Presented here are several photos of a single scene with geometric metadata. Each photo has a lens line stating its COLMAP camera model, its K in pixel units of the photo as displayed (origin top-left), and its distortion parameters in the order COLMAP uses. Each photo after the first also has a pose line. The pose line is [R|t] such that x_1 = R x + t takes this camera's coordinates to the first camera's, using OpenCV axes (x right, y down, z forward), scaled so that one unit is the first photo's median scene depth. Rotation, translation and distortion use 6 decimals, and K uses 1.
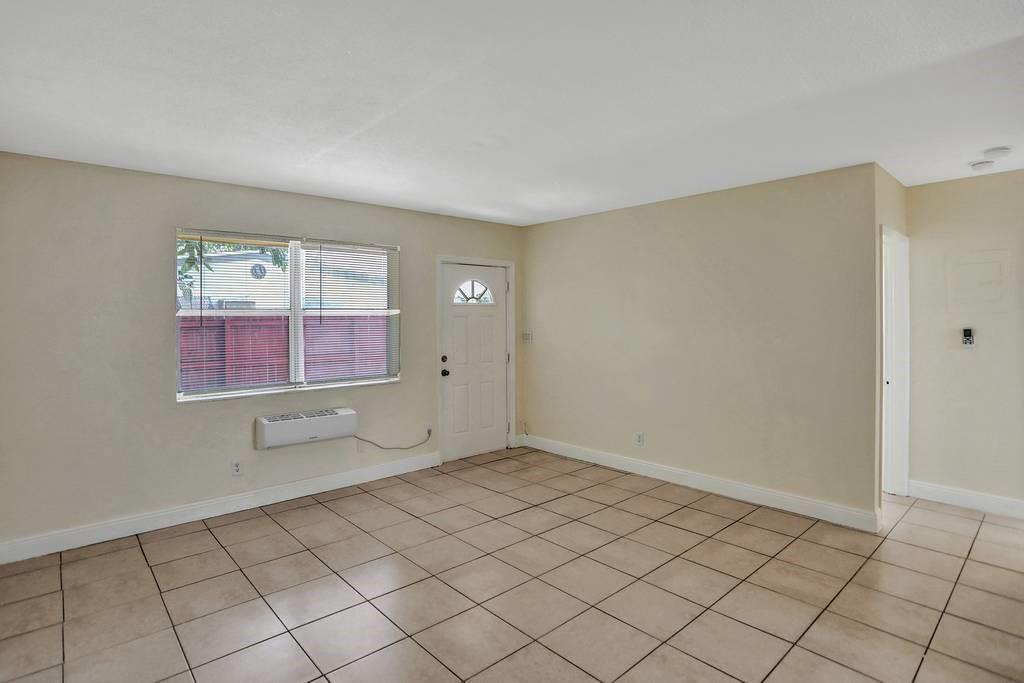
lens RADIAL K [[523.2, 0, 513.2], [0, 523.2, 320.7], [0, 0, 1]] dist [-0.060721, 0.009363]
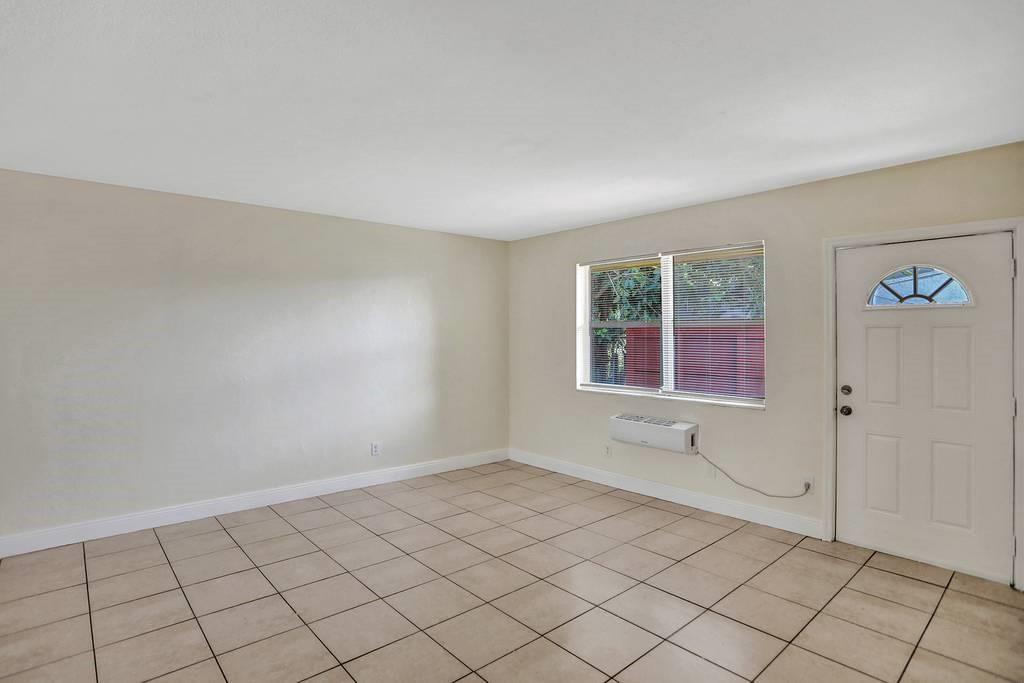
lens RADIAL K [[523.2, 0, 507.3], [0, 523.2, 332.3], [0, 0, 1]] dist [-0.060721, 0.009363]
pose [[-0.016003, 0.005262, -0.999858, 0.568455], [-0.005112, 0.999973, 0.005345, -0.003005], [0.999859, 0.005197, -0.015975, 0.607900]]
